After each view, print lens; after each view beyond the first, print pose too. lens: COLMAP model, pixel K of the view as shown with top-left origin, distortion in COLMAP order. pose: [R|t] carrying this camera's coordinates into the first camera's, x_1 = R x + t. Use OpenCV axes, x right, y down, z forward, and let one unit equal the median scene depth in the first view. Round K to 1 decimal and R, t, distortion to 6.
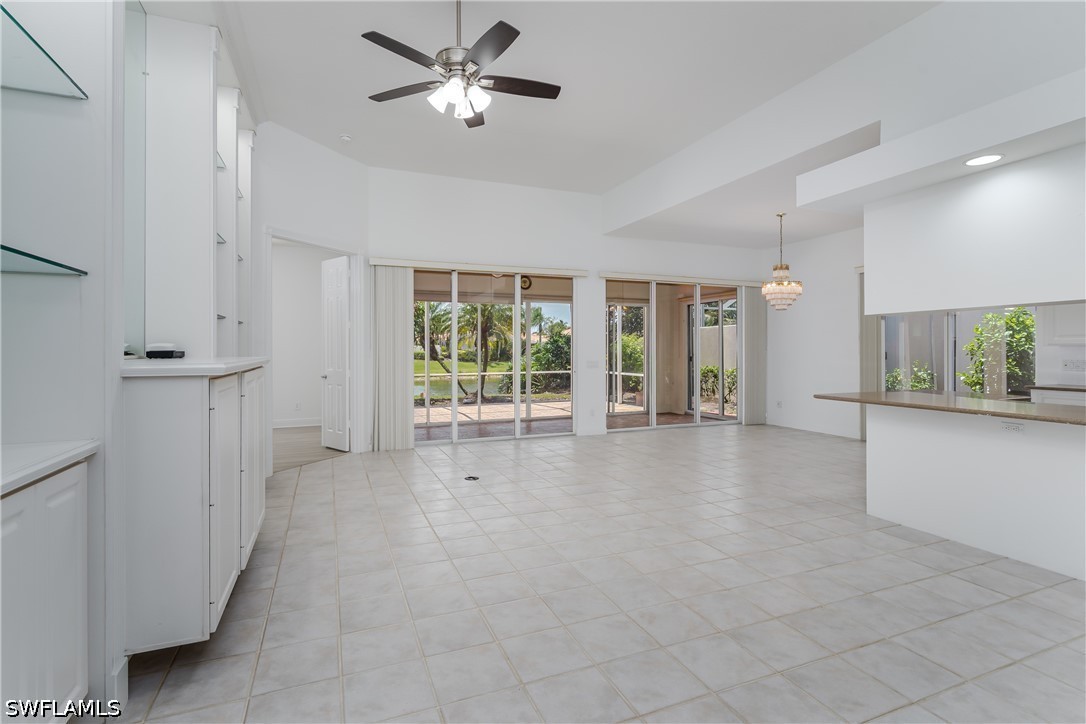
lens RADIAL K [[522.8, 0, 547.5], [0, 522.8, 348.2], [0, 0, 1]] dist [0.001098, 0.001506]
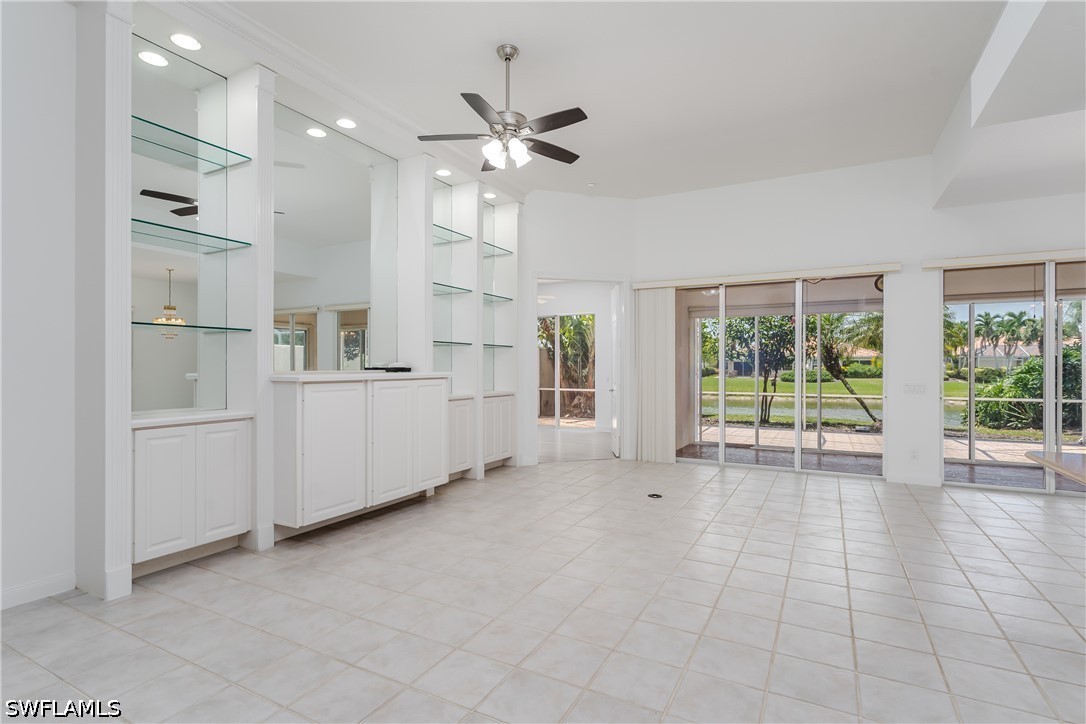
lens RADIAL K [[528.4, 0, 550.9], [0, 528.4, 366.1], [0, 0, 1]] dist [0.000976, 0.000095]
pose [[0.637669, 0.003943, -0.770300, 0.369595], [-0.001740, 0.999992, 0.003678, -0.002562], [0.770308, -0.001004, 0.637671, 0.145259]]
